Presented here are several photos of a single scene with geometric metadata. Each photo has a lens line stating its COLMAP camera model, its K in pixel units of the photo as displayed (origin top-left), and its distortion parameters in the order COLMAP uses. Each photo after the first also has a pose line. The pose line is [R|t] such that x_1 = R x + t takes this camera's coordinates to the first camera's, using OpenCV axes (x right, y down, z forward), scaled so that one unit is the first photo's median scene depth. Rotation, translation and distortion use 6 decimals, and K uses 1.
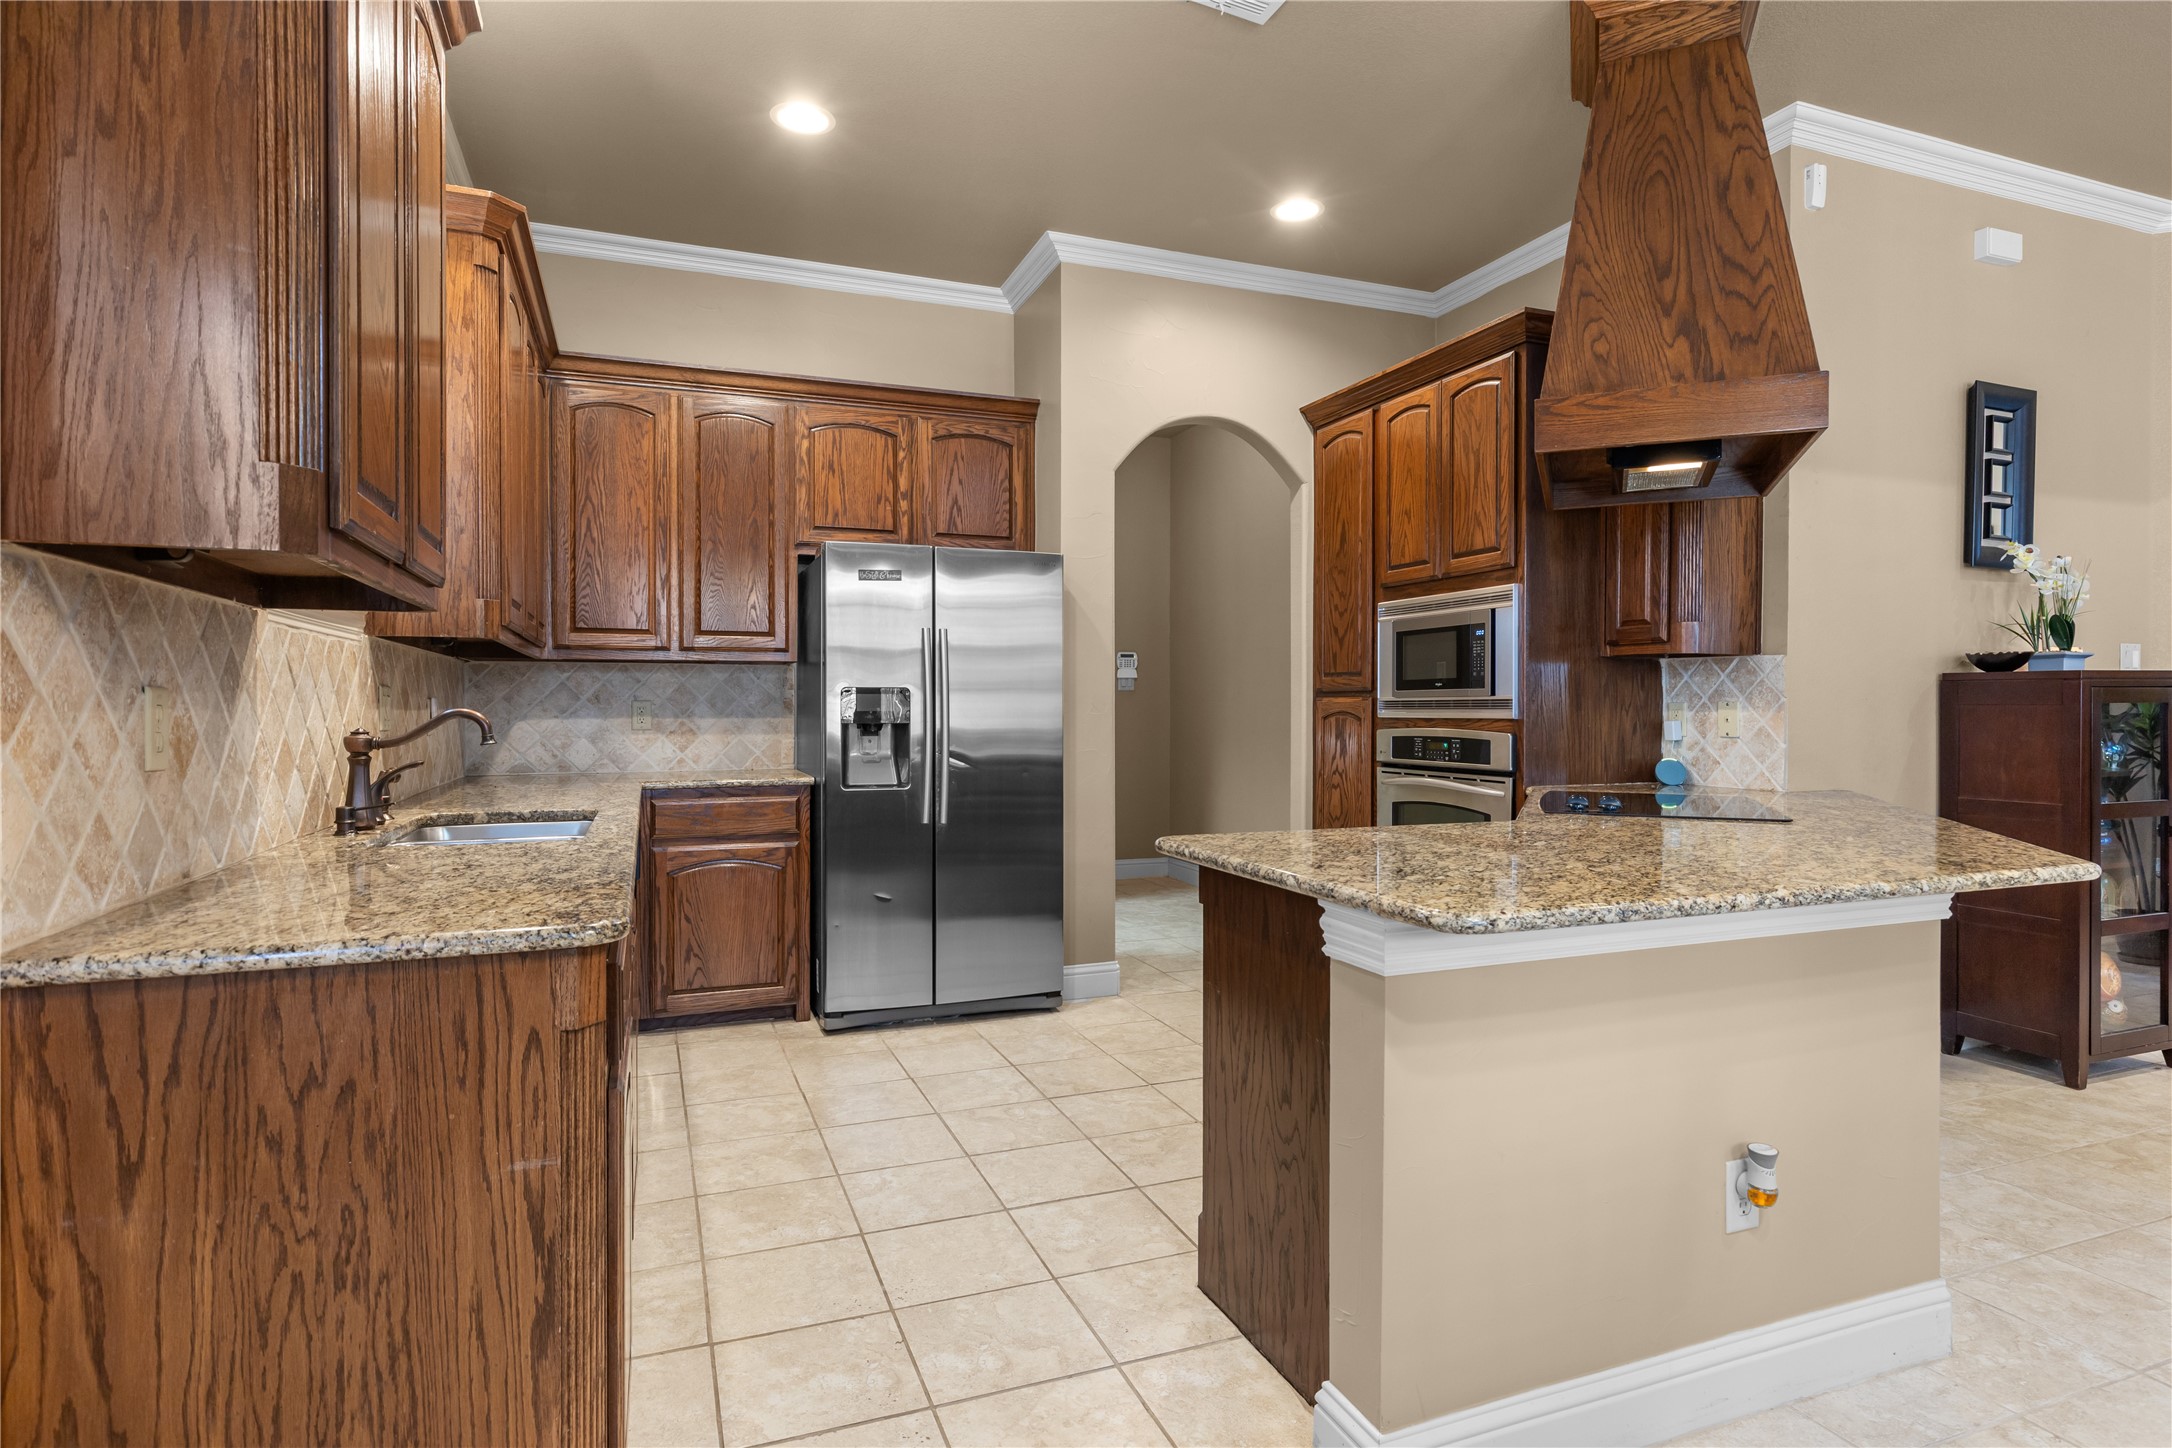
lens RADIAL K [[1162.3, 0, 1098.3], [0, 1162.3, 708.8], [0, 0, 1]] dist [-0.001332, 0.000063]
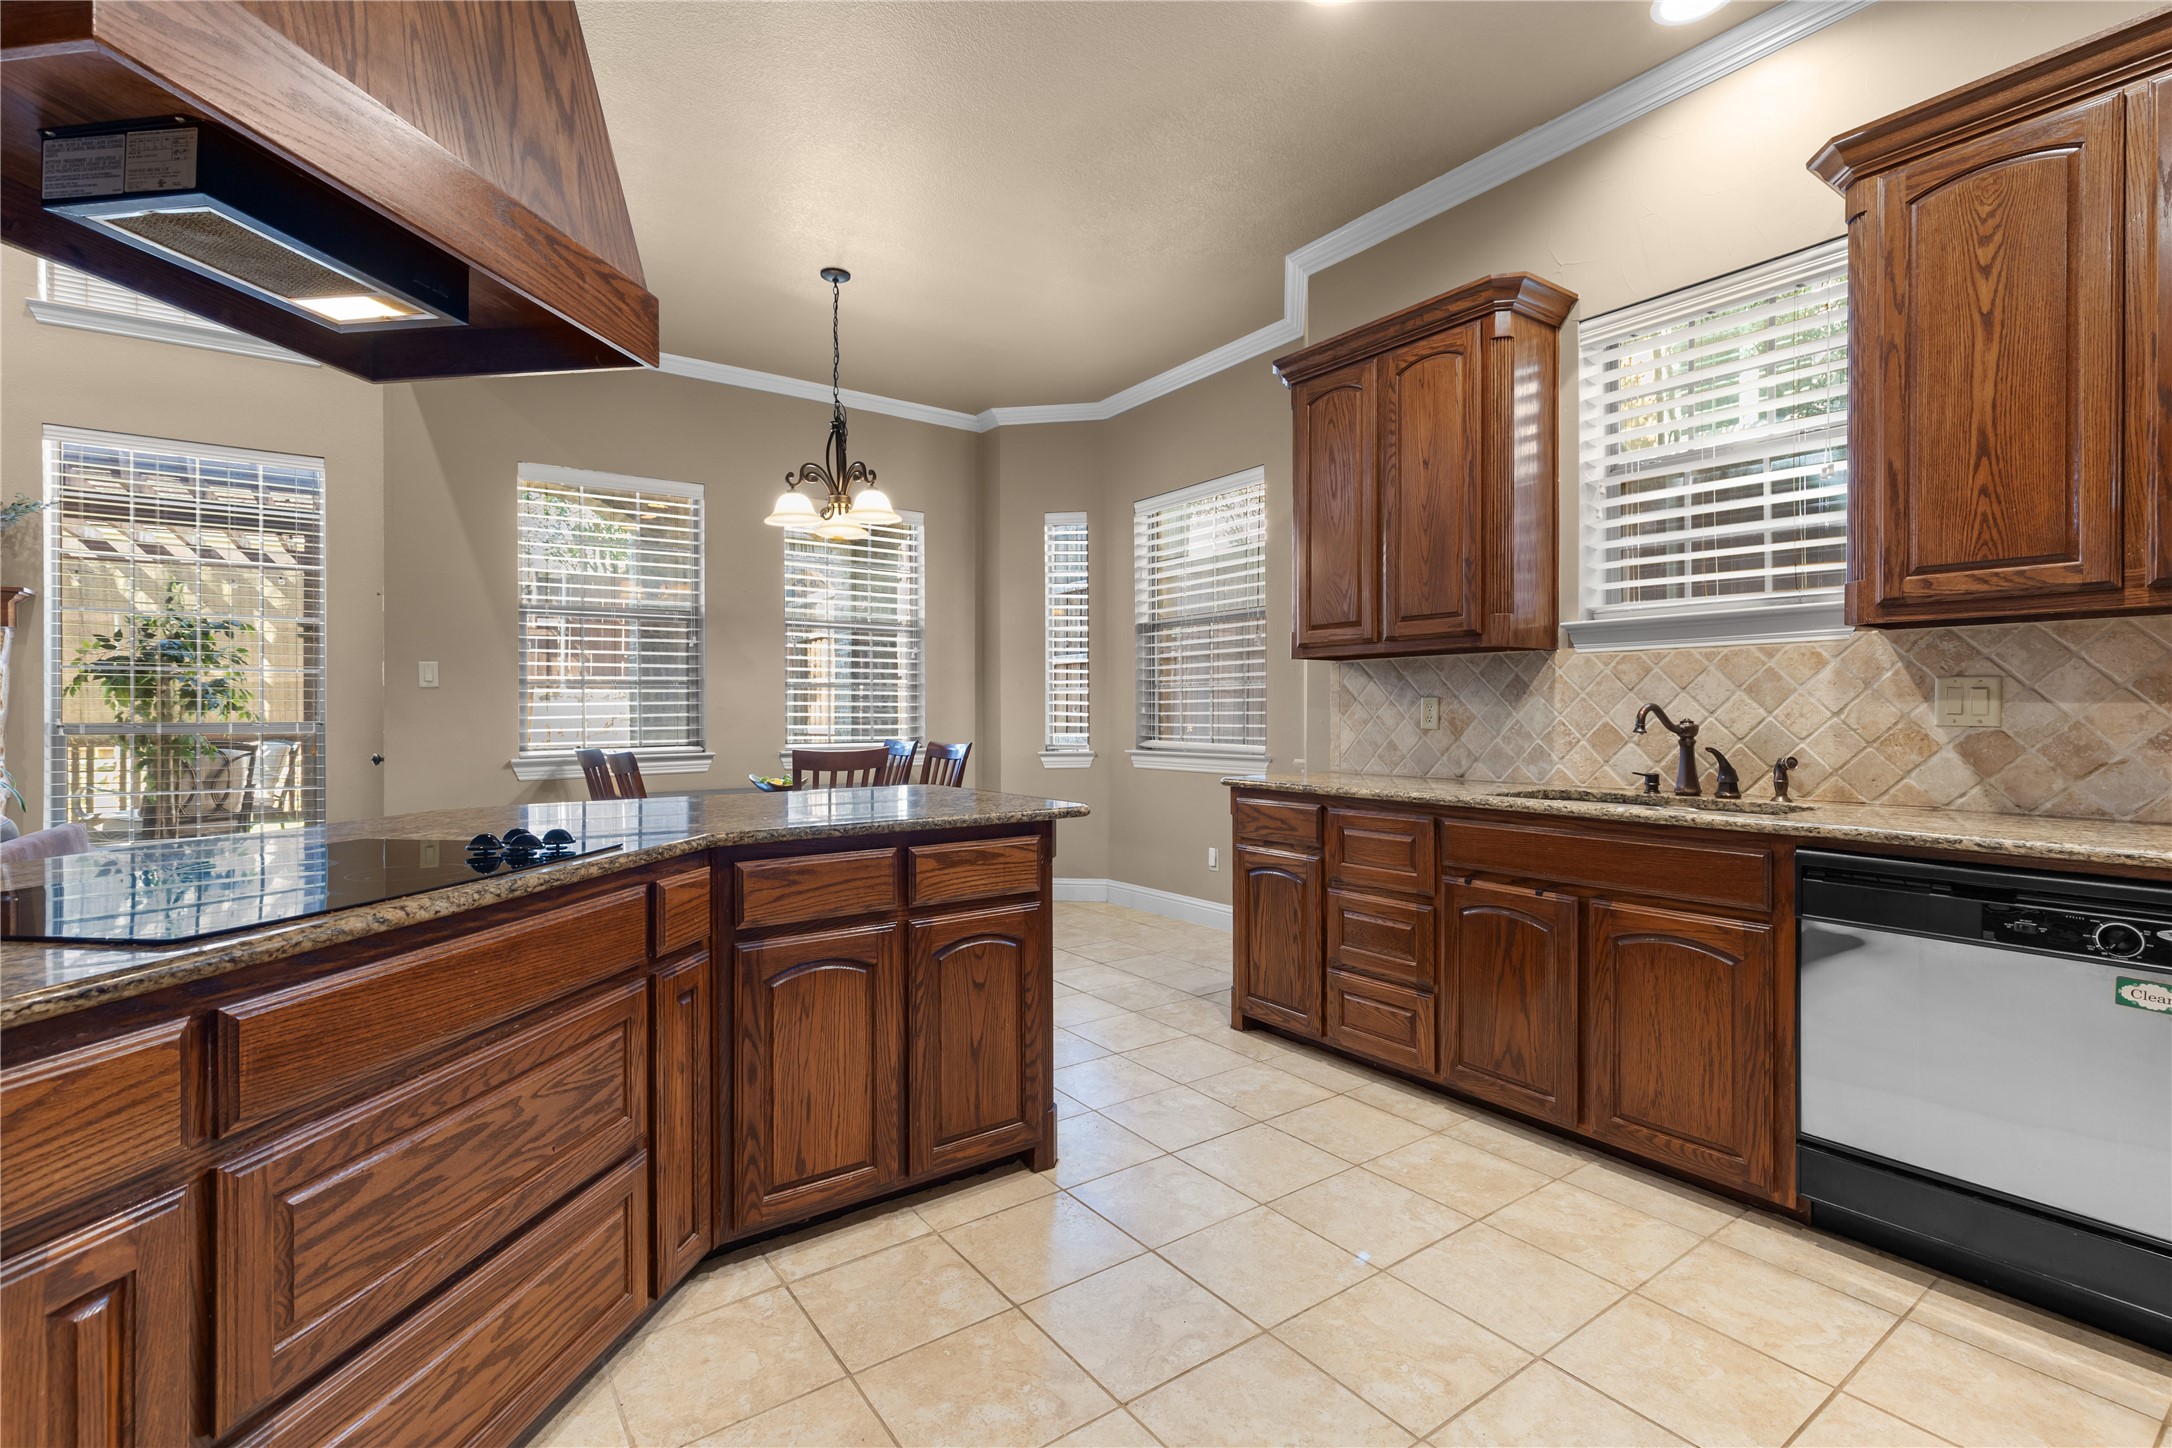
lens RADIAL K [[982.1, 0, 1094.5], [0, 982.1, 719.3], [0, 0, 1]] dist [0.008356, -0.000868]
pose [[-0.969911, 0.002976, -0.243440, 0.183915], [0.001097, 0.999969, 0.007857, 0.004257], [0.243455, 0.007353, -0.969884, 1.229622]]
